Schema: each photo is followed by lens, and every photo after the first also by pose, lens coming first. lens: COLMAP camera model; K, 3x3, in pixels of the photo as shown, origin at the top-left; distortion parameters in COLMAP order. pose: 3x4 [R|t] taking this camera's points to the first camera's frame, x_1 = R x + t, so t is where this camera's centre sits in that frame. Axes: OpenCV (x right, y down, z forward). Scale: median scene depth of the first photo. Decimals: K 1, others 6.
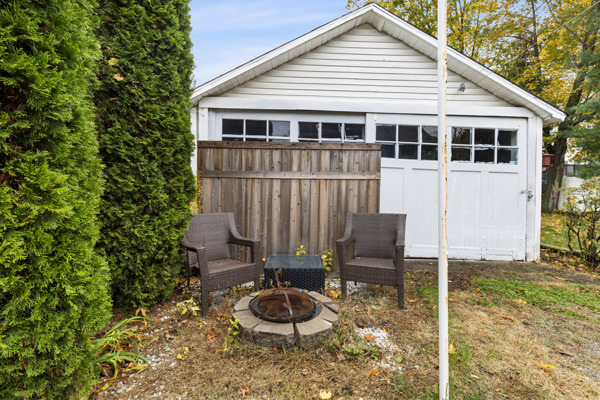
lens RADIAL K [[273.9, 0, 294.3], [0, 273.9, 203.9], [0, 0, 1]] dist [0.003703, 0.001258]
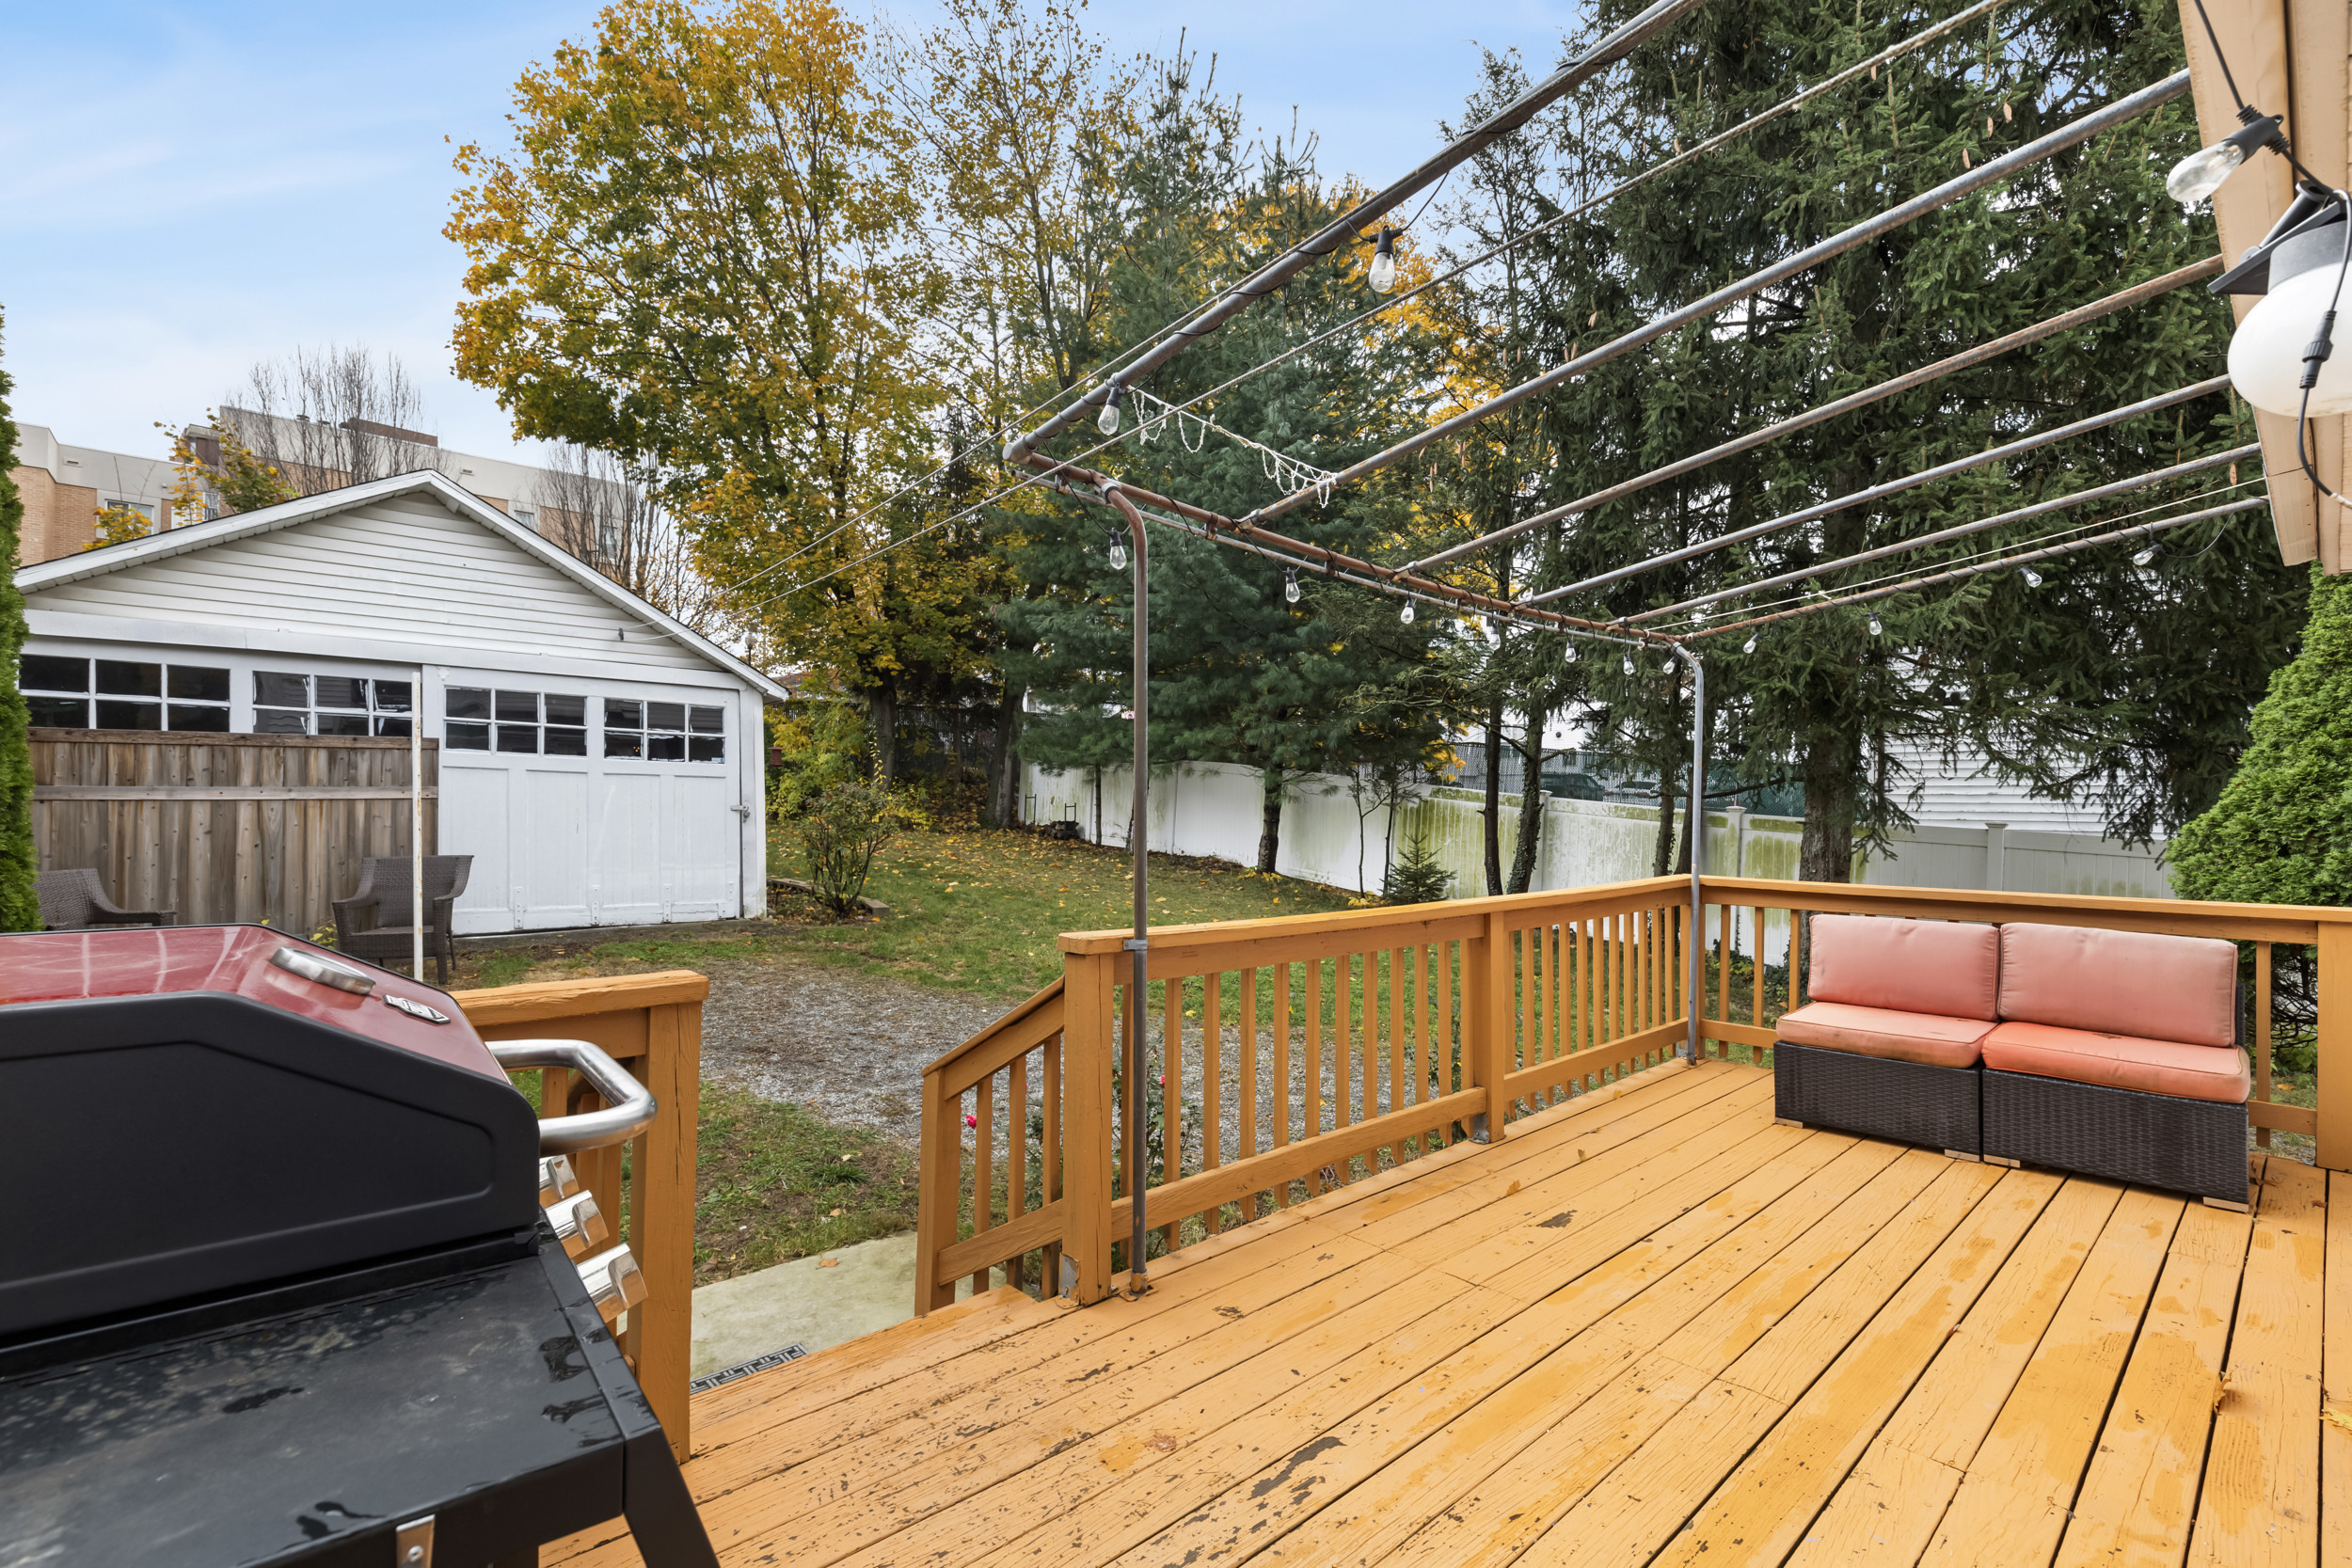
lens RADIAL K [[1073.6, 0, 1179.0], [0, 1073.6, 792.9], [0, 0, 1]] dist [0.003703, 0.001258]
pose [[0.750381, -0.011024, 0.660914, -0.018121], [0.010692, 0.999933, 0.004539, -0.077882], [-0.660919, 0.003660, 0.750448, -1.502901]]
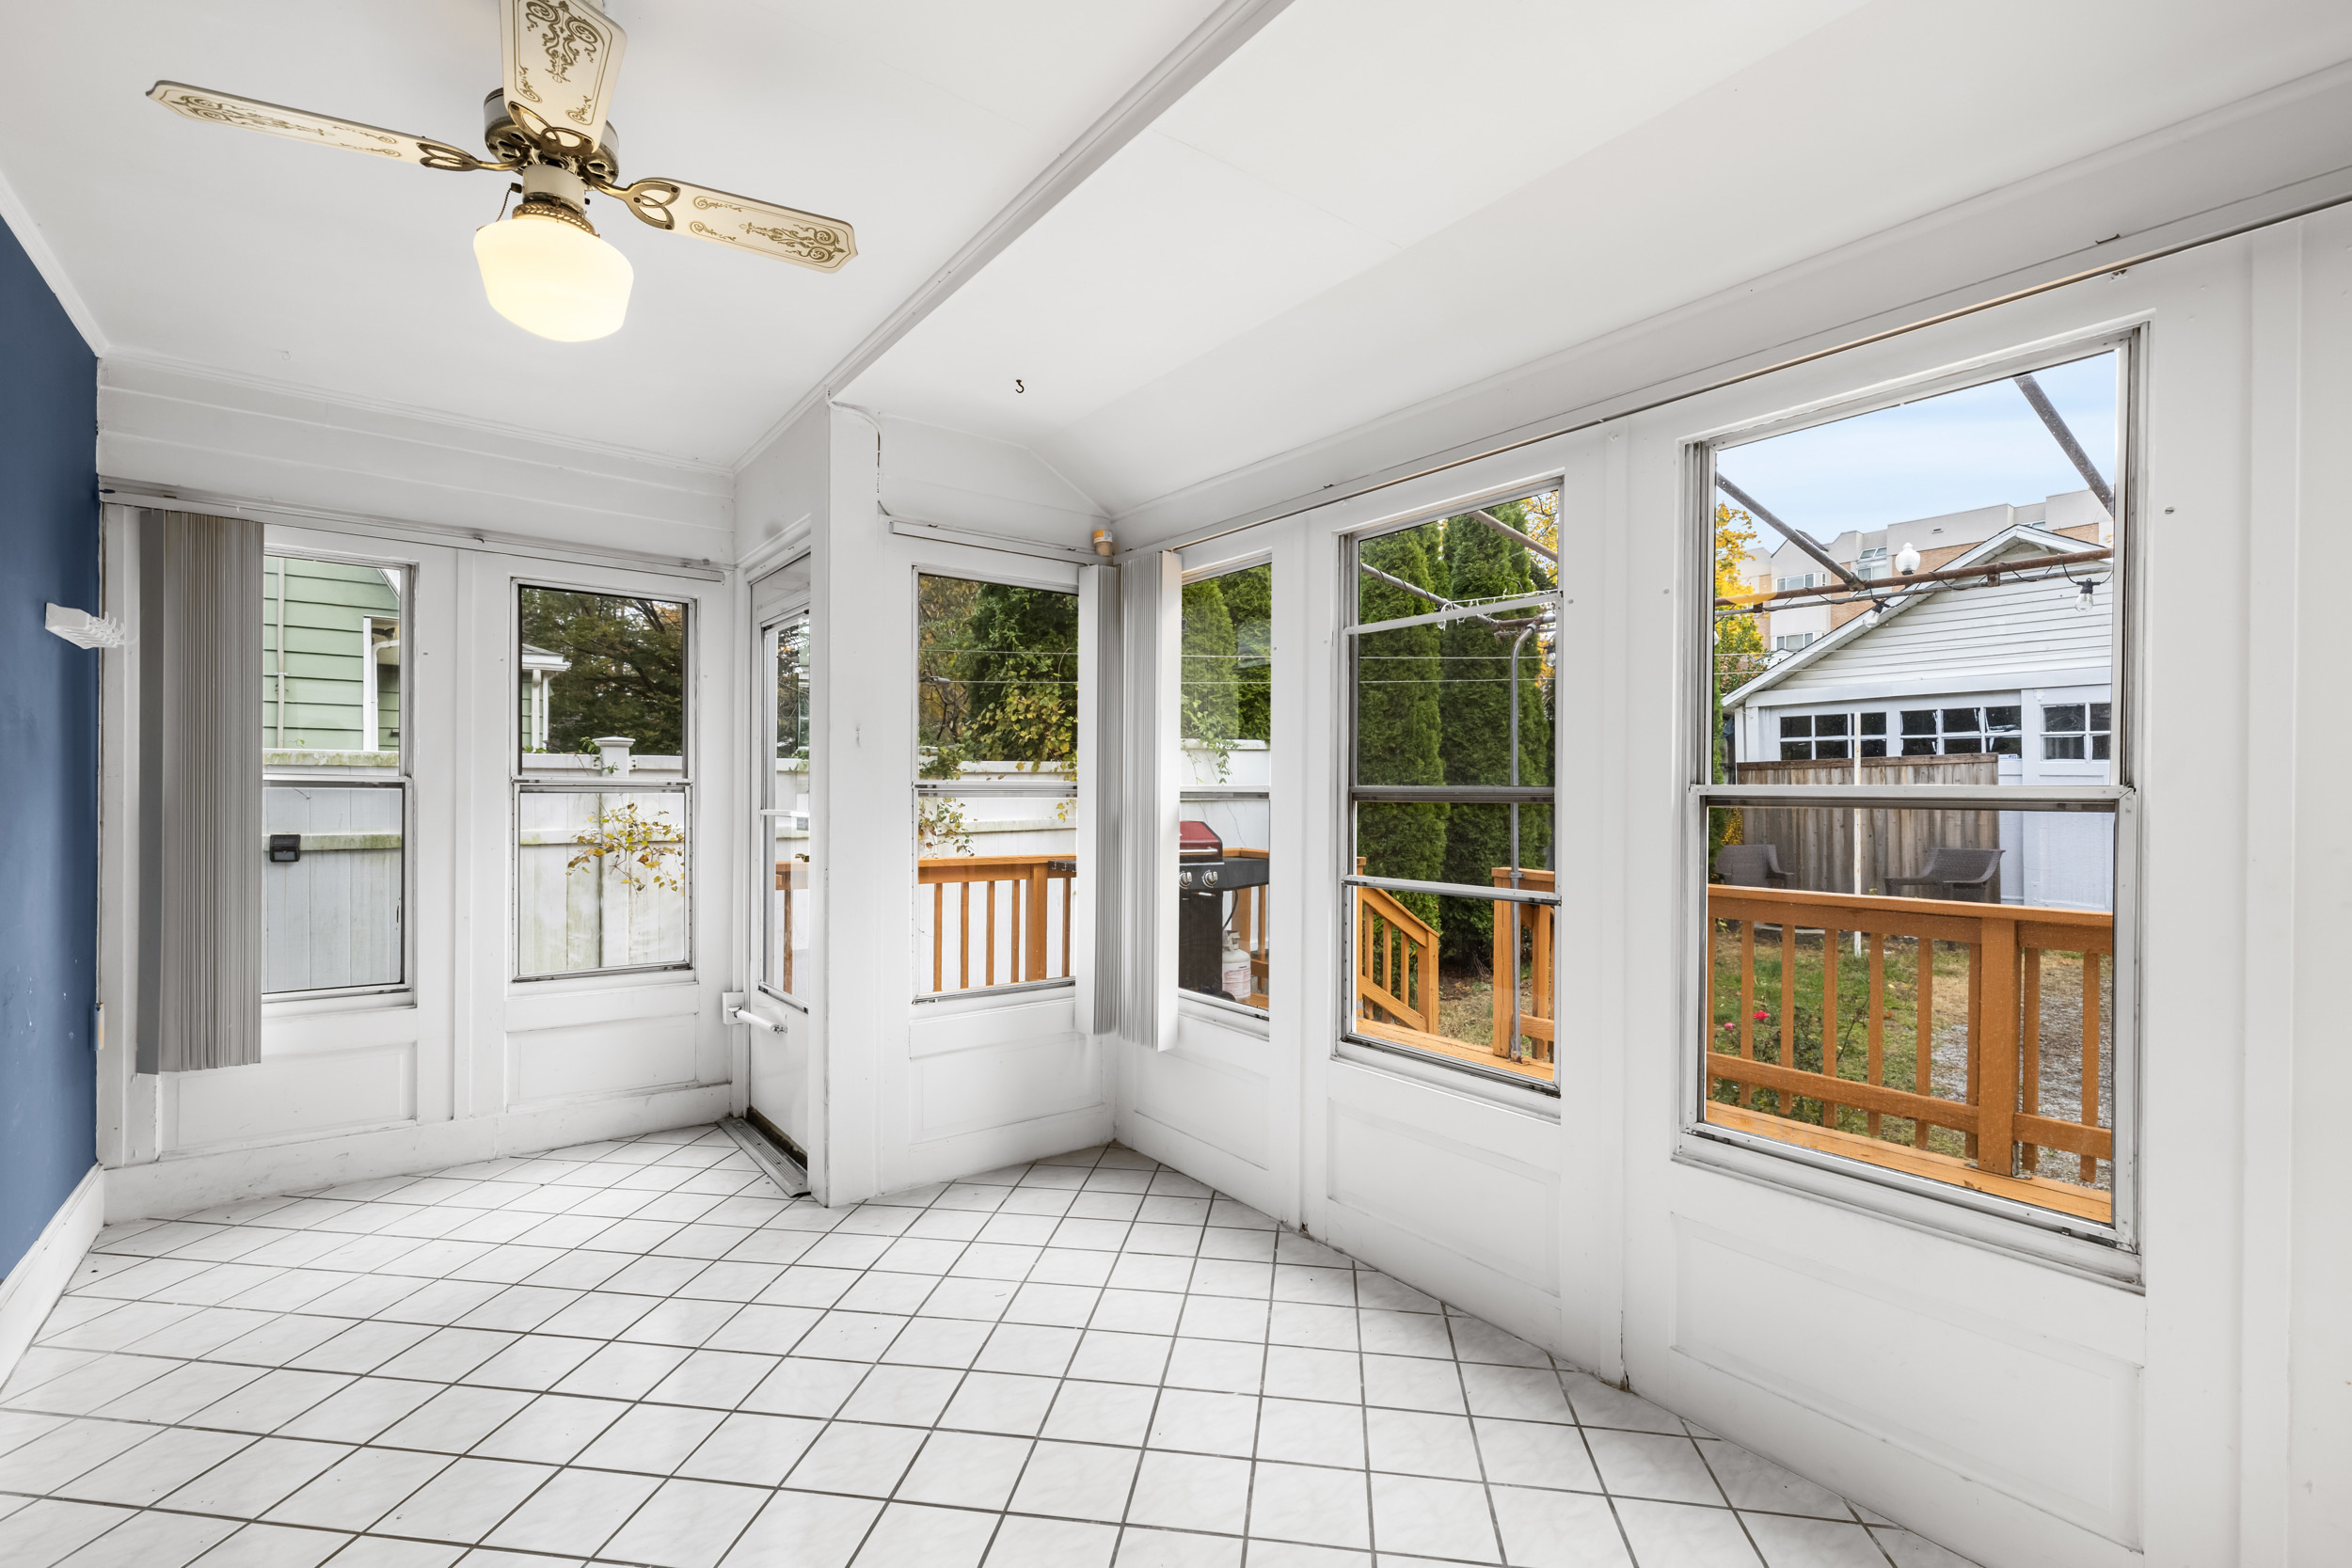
lens RADIAL K [[1073.6, 0, 1181.0], [0, 1073.6, 794.8], [0, 0, 1]] dist [0.003703, 0.001258]
pose [[0.595281, -0.022701, -0.803197, 1.075265], [0.003870, 0.999670, -0.025386, -0.037645], [0.803508, 0.012004, 0.595173, -1.969740]]
